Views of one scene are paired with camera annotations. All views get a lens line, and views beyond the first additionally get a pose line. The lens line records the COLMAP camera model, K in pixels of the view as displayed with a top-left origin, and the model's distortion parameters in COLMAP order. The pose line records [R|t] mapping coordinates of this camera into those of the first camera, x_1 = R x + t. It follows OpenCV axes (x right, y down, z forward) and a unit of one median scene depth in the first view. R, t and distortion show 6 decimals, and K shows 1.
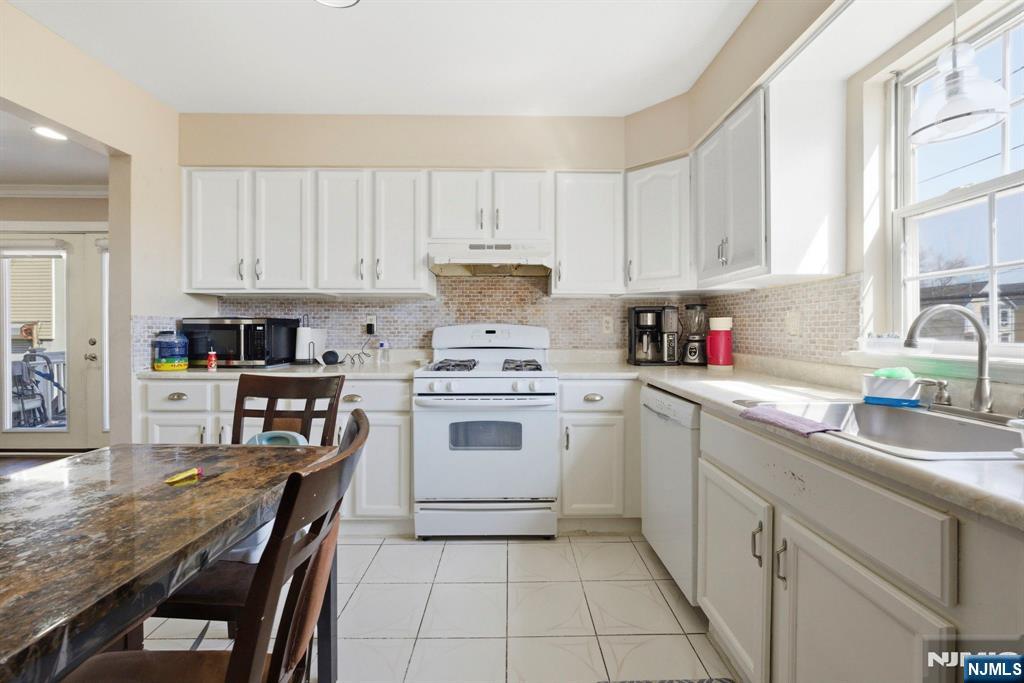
lens RADIAL K [[418.1, 0, 516.2], [0, 418.1, 328.8], [0, 0, 1]] dist [-0.015092, 0.000558]
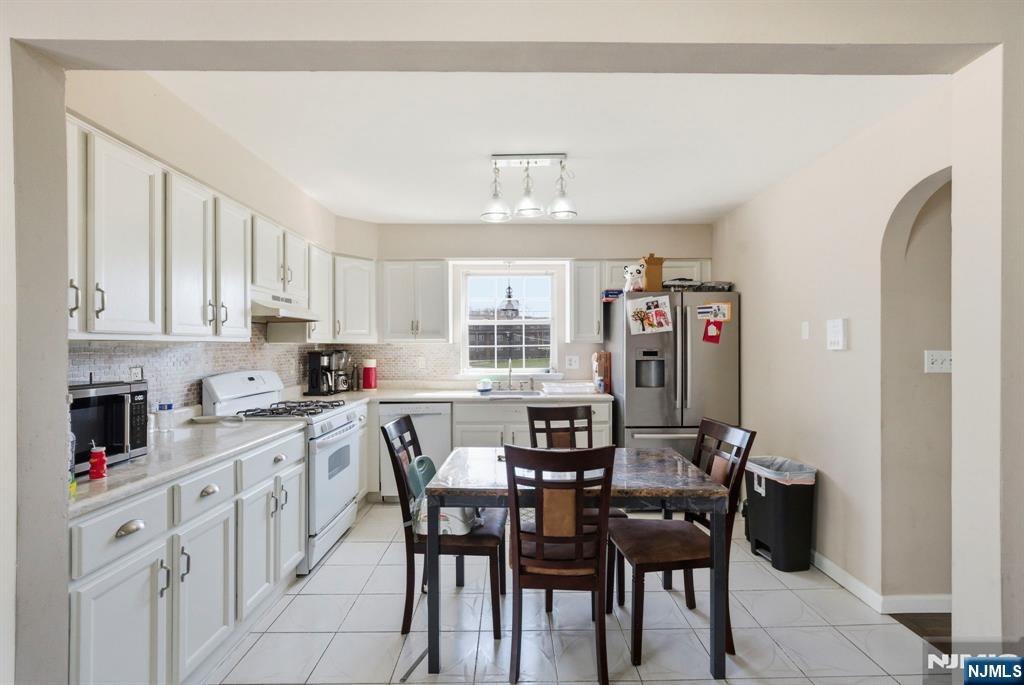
lens RADIAL K [[462.8, 0, 512.0], [0, 462.8, 342.5], [0, 0, 1]] dist [-0.000958, -0.000065]
pose [[0.015325, 0.006421, 0.999862, -1.275568], [0.006060, 0.999960, -0.006515, -0.075656], [-0.999864, 0.006159, 0.015286, 0.401134]]
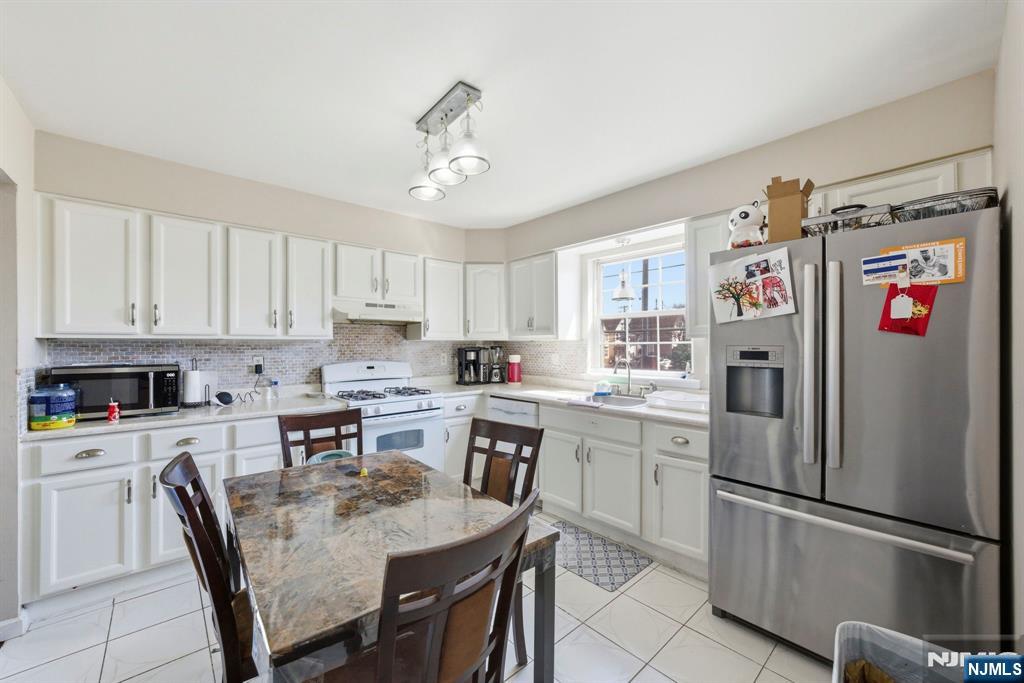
lens RADIAL K [[397.7, 0, 514.3], [0, 397.7, 344.0], [0, 0, 1]] dist [-0.002442, -0.000025]
pose [[0.755911, -0.001566, 0.654672, -0.596035], [0.004337, 0.999987, -0.002616, -0.068035], [-0.654660, 0.004816, 0.755908, -0.267559]]
